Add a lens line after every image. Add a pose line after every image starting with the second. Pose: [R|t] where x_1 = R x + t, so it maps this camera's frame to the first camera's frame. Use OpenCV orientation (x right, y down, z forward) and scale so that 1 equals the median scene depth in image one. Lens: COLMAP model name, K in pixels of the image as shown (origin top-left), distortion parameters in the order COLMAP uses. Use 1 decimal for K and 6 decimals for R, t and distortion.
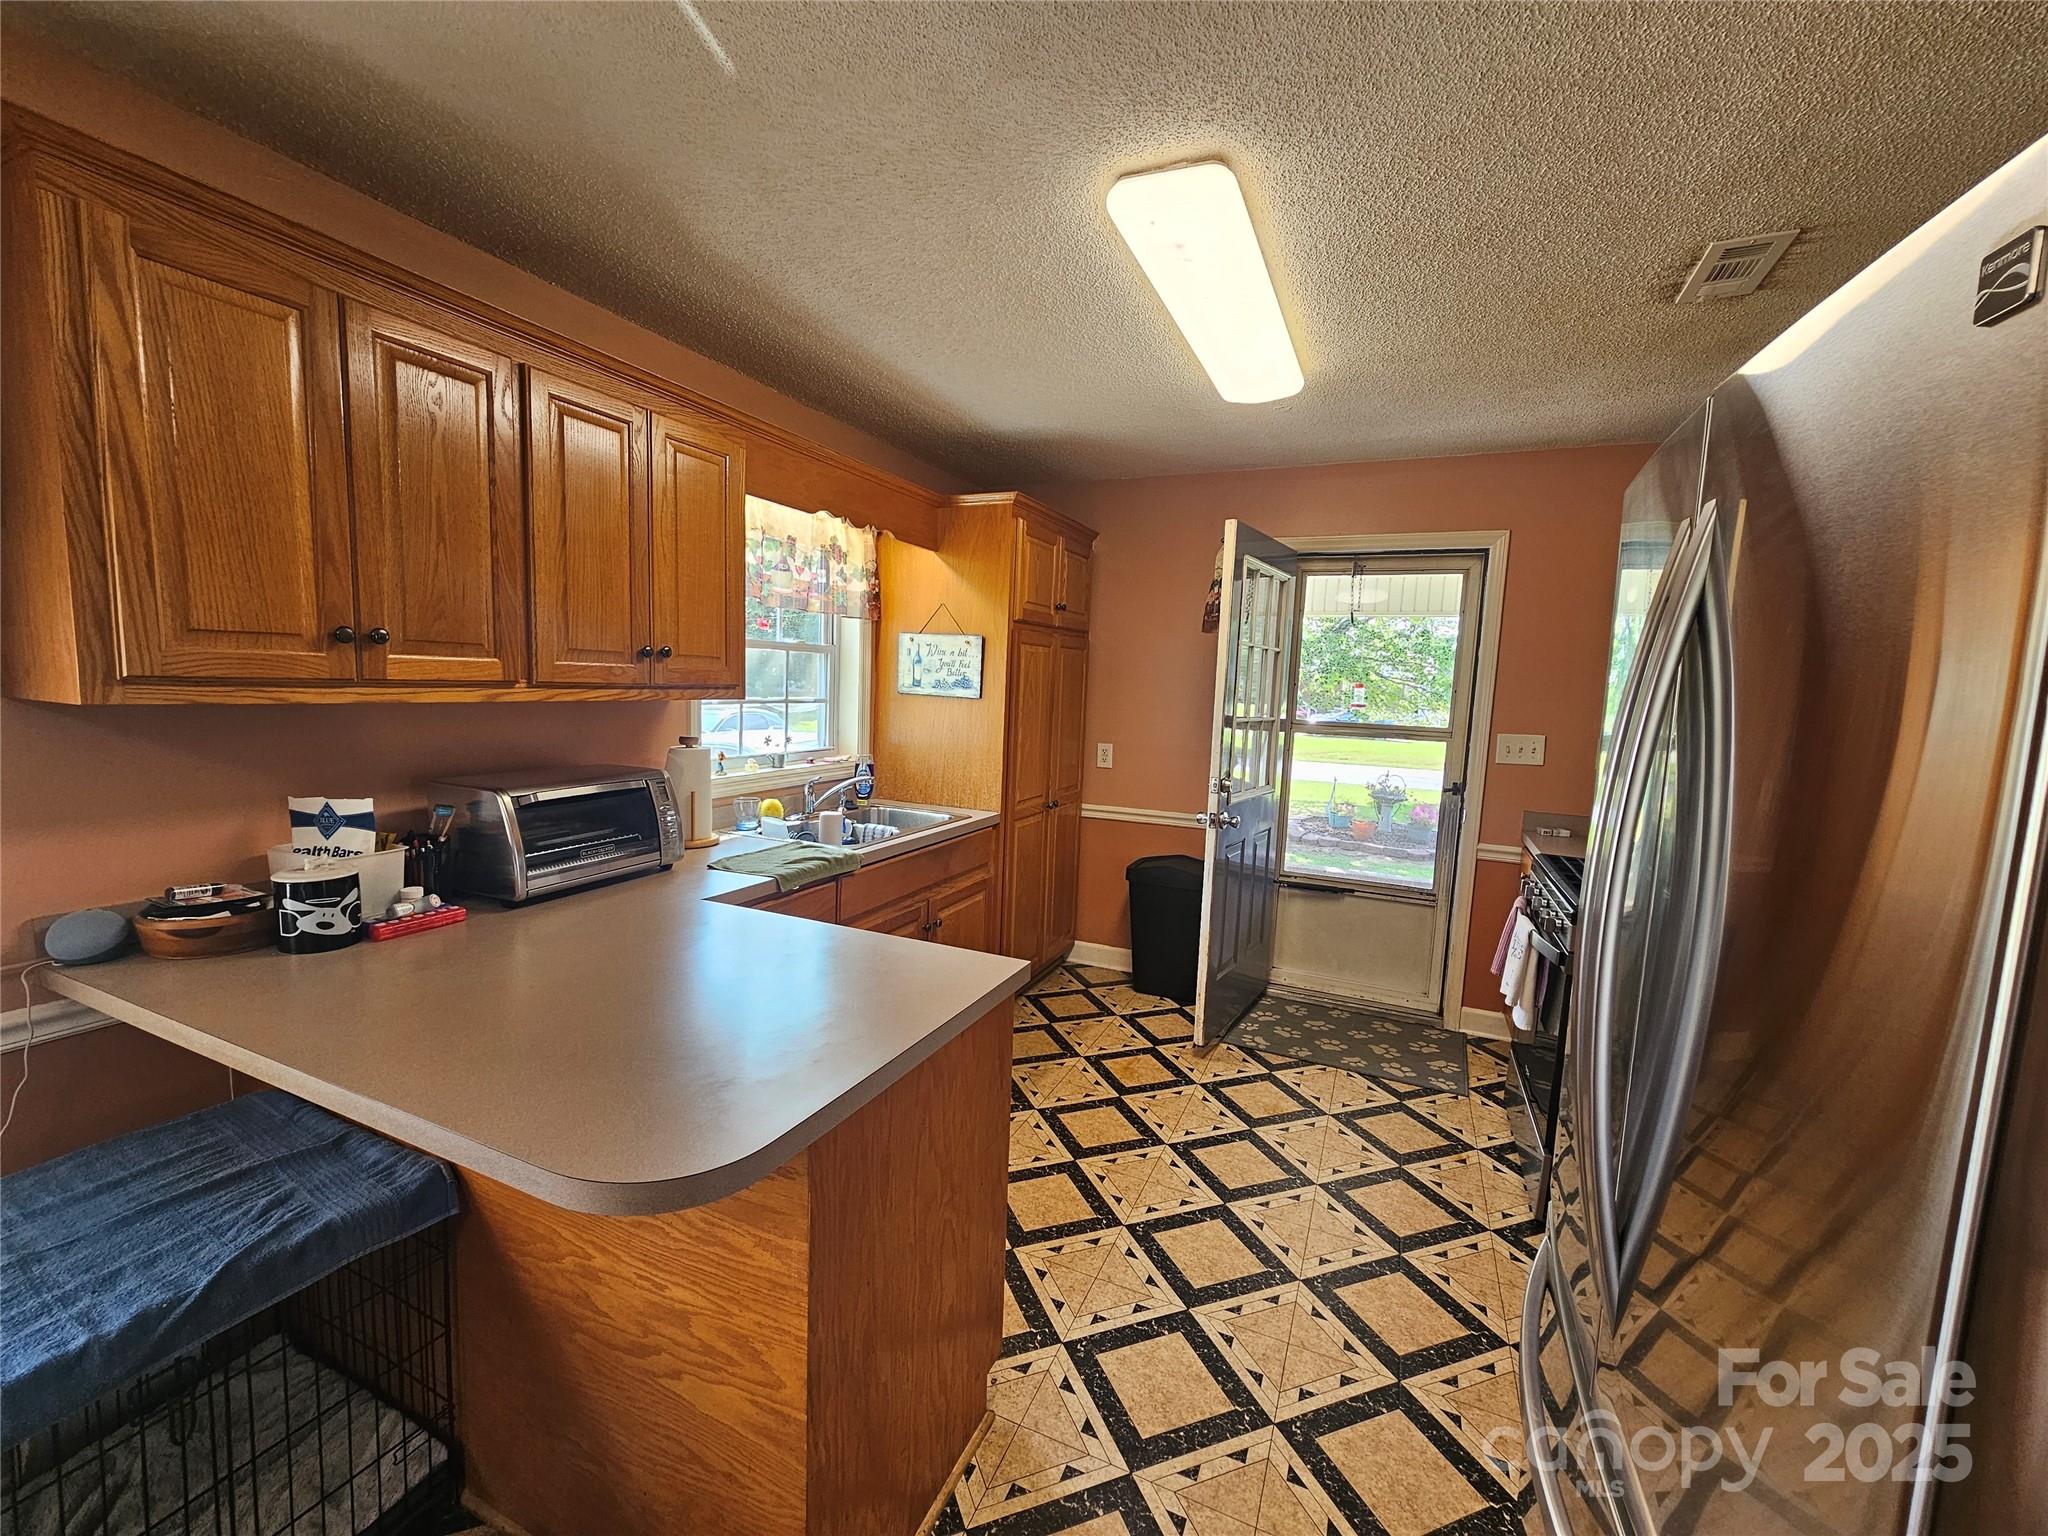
lens RADIAL K [[836.3, 0, 1024.2], [0, 836.3, 775.7], [0, 0, 1]] dist [-0.000399, -0.000337]
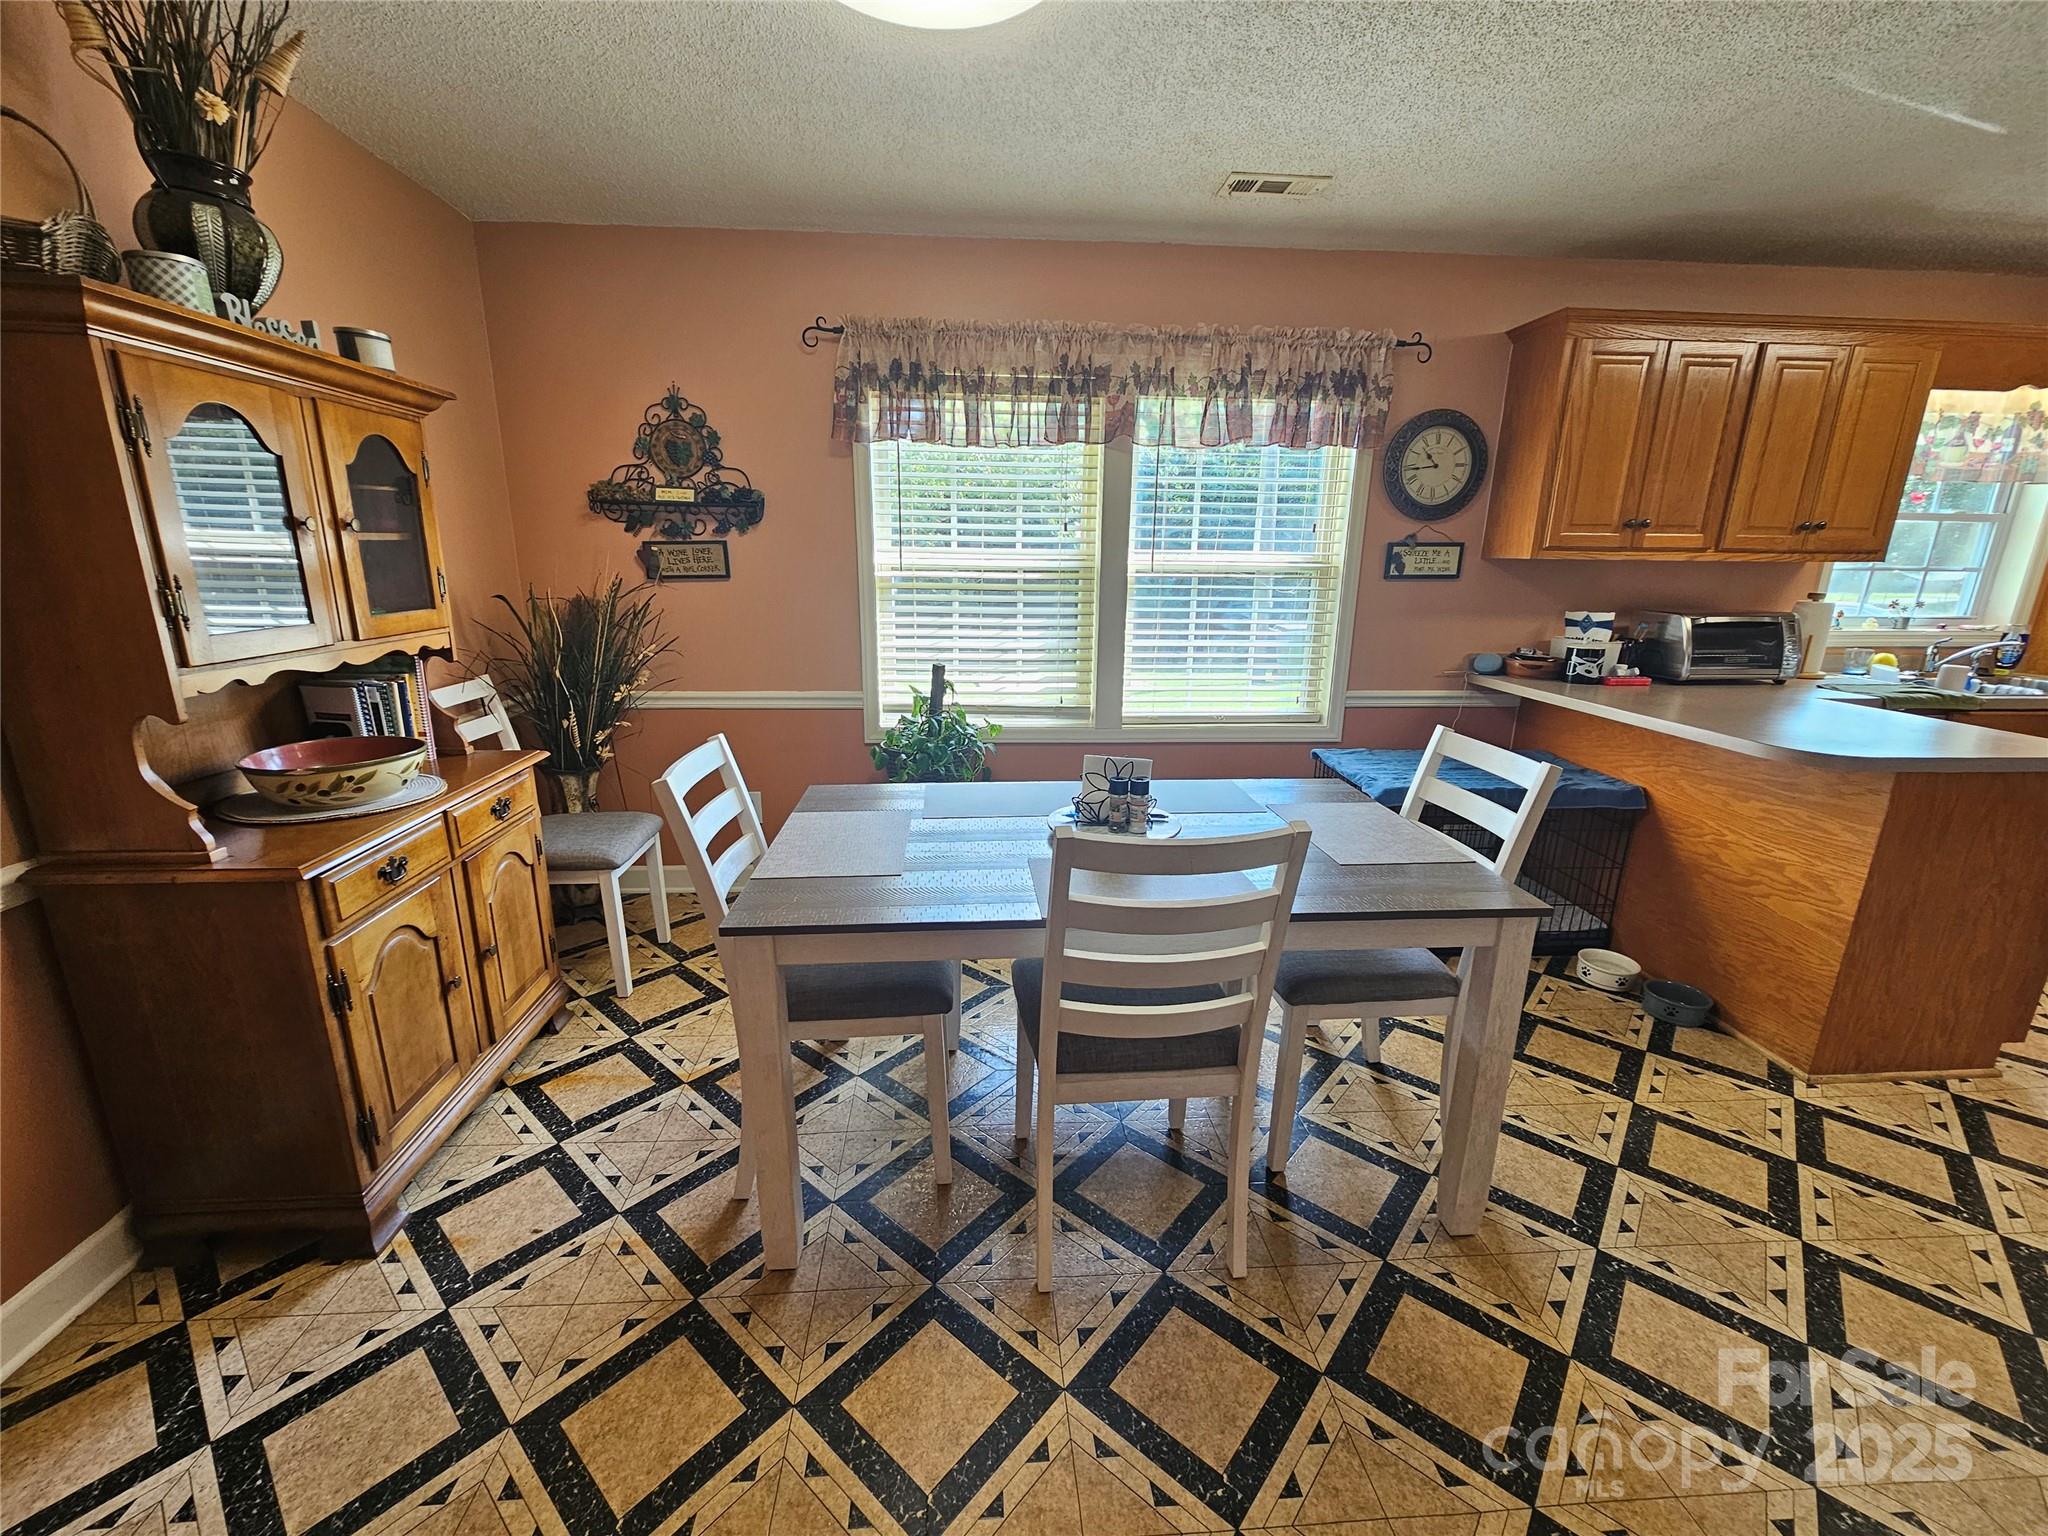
lens RADIAL K [[836.3, 0, 1024.2], [0, 836.3, 775.7], [0, 0, 1]] dist [-0.000399, -0.000337]
pose [[0.473975, 0.197777, -0.858040, 0.204373], [-0.091784, 0.980238, 0.175243, 0.128565], [0.875742, -0.004307, 0.482761, -0.779095]]
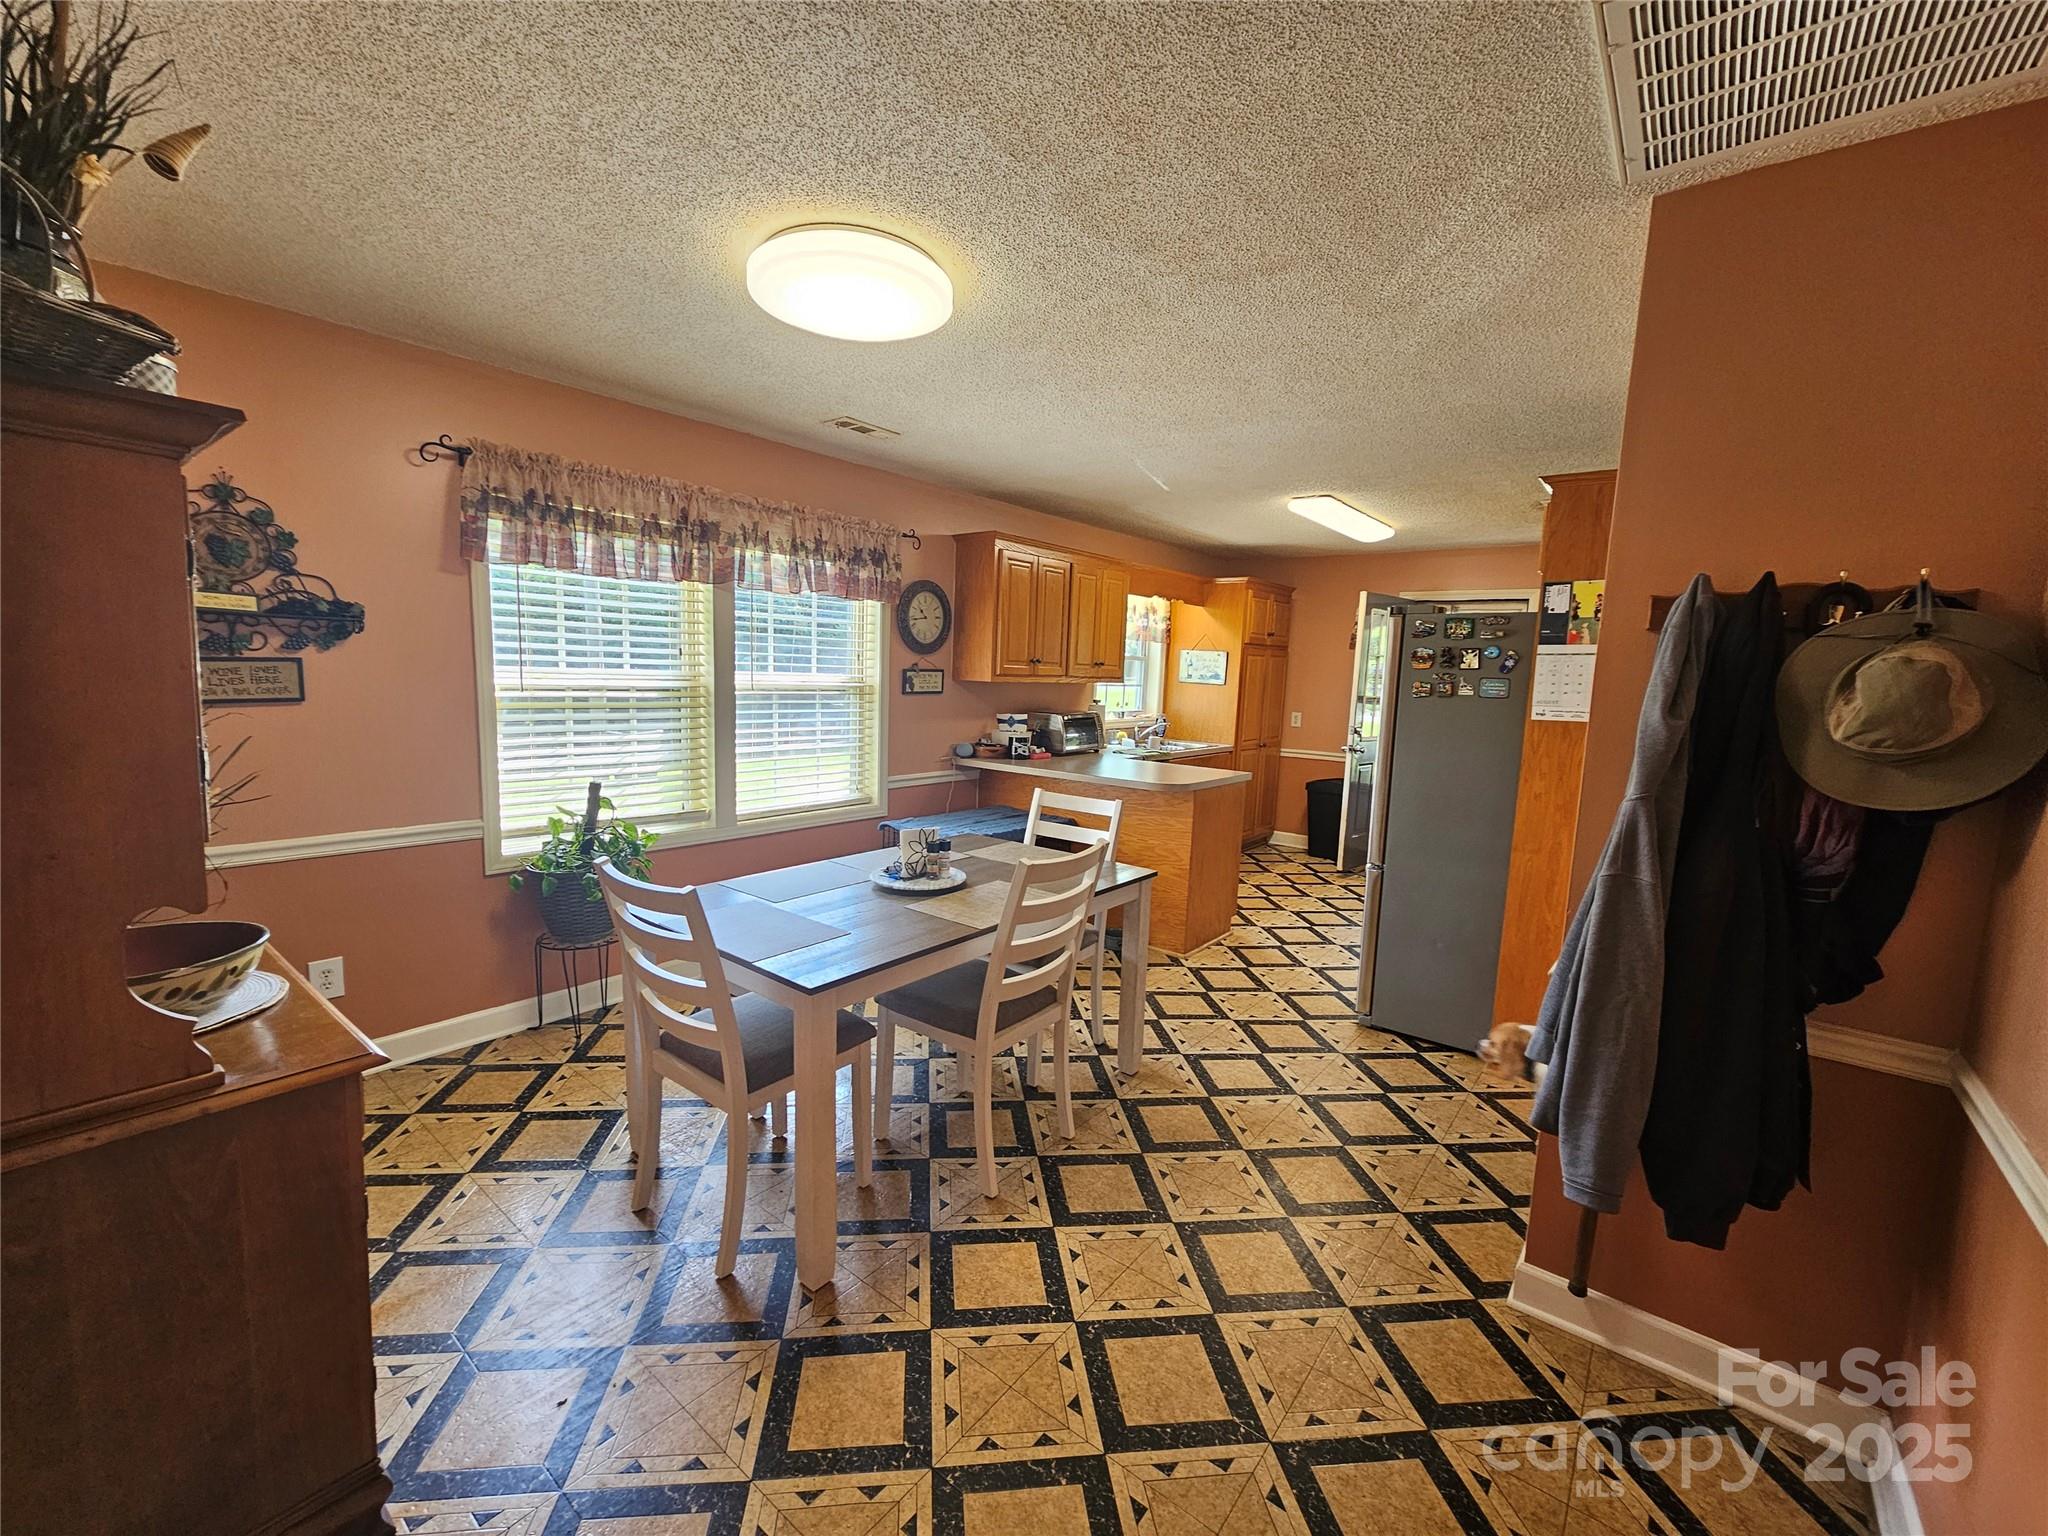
lens RADIAL K [[827.7, 0, 1012.5], [0, 827.7, 776.5], [0, 0, 1]] dist [-0.001884, -0.000036]
pose [[0.964812, 0.031276, -0.261075, -0.029605], [-0.029105, 0.999502, 0.012176, 0.155165], [0.261326, -0.004148, 0.965242, -1.358119]]
